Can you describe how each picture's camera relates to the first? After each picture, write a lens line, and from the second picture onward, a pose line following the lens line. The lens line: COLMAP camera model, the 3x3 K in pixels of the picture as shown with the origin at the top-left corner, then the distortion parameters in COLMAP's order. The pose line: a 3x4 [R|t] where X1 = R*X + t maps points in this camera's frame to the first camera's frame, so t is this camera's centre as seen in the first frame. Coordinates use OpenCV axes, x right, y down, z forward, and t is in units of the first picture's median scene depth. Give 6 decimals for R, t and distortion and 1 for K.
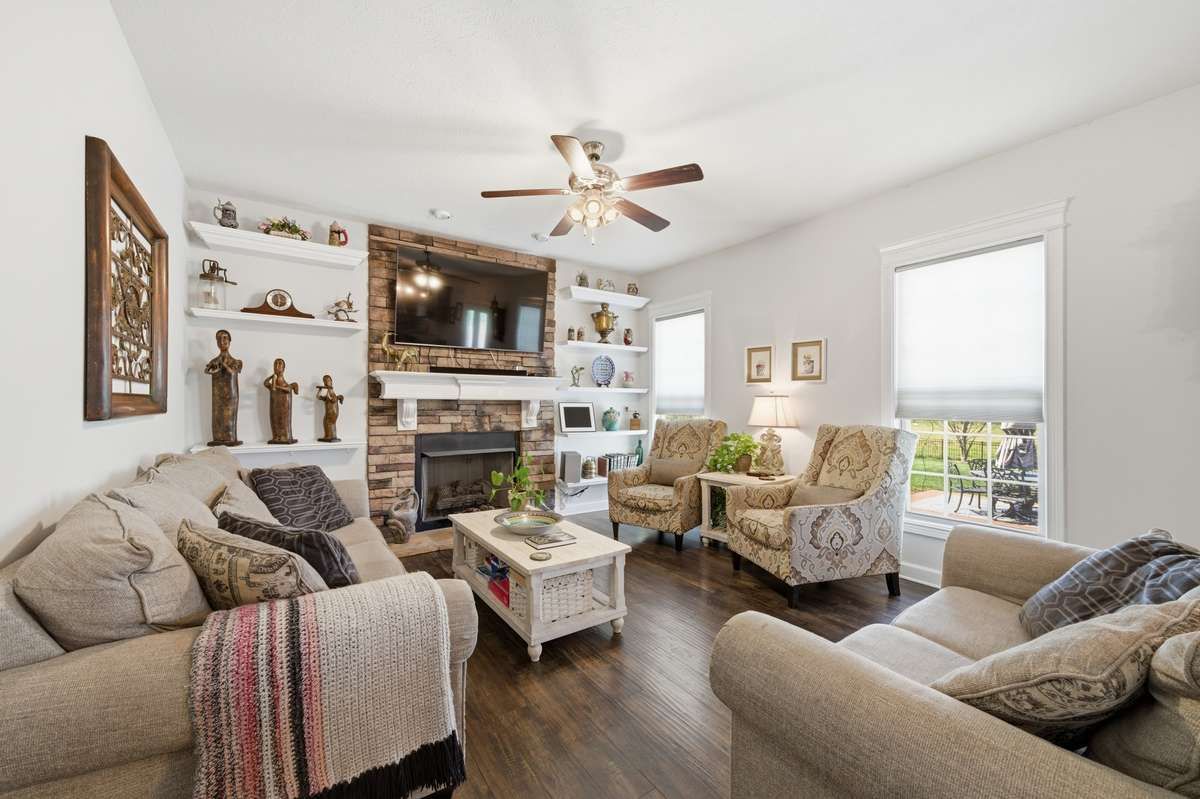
lens RADIAL K [[476.0, 0, 599.6], [0, 476.0, 403.4], [0, 0, 1]] dist [0.002005, 0.002739]
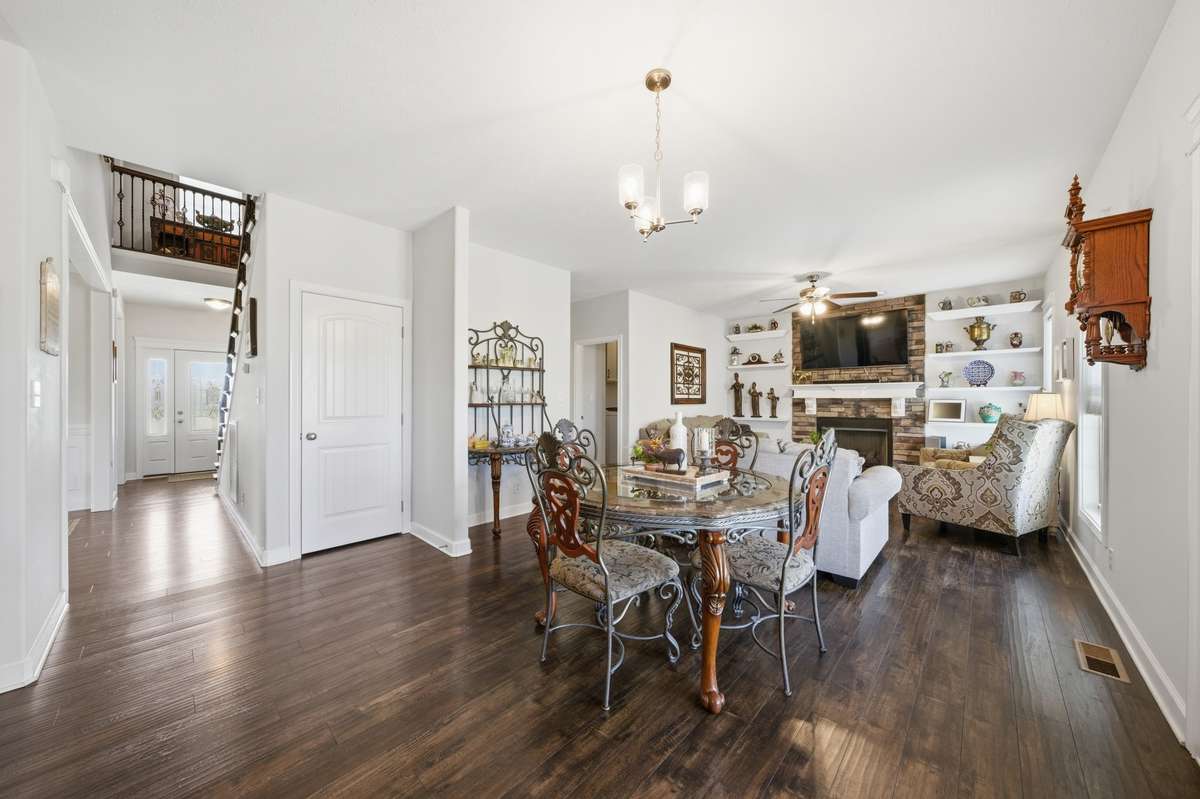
lens RADIAL K [[417.2, 0, 602.3], [0, 417.2, 401.0], [0, 0, 1]] dist [-0.002073, 0.000252]
pose [[0.235644, 0.000284, -0.971839, 1.015563], [0.001696, 0.999998, 0.000703, -0.000078], [0.971838, -0.001814, 0.235643, -0.213064]]
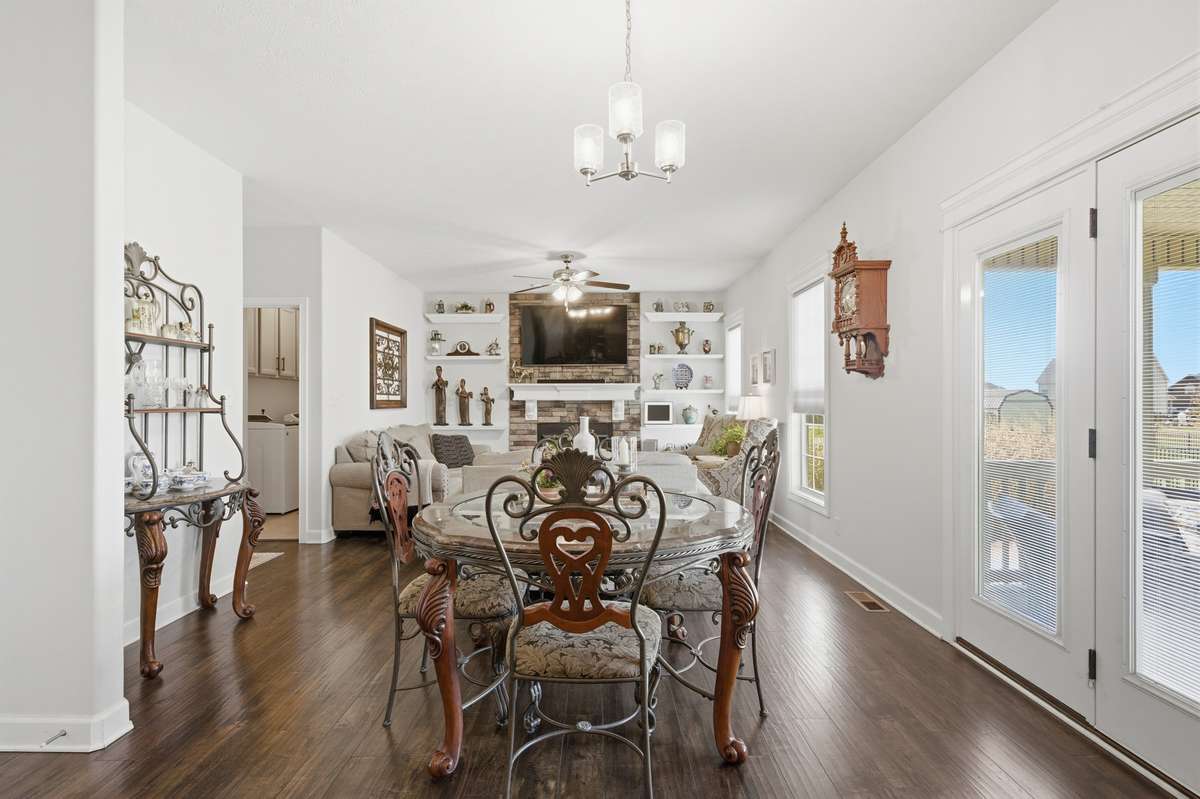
lens RADIAL K [[577.4, 0, 597.3], [0, 577.4, 399.5], [0, 0, 1]] dist [-0.028138, 0.001399]
pose [[0.838454, -0.009011, -0.544898, 0.810223], [0.006392, 0.999957, -0.006700, 0.002291], [0.544935, 0.002134, 0.838476, -0.482138]]
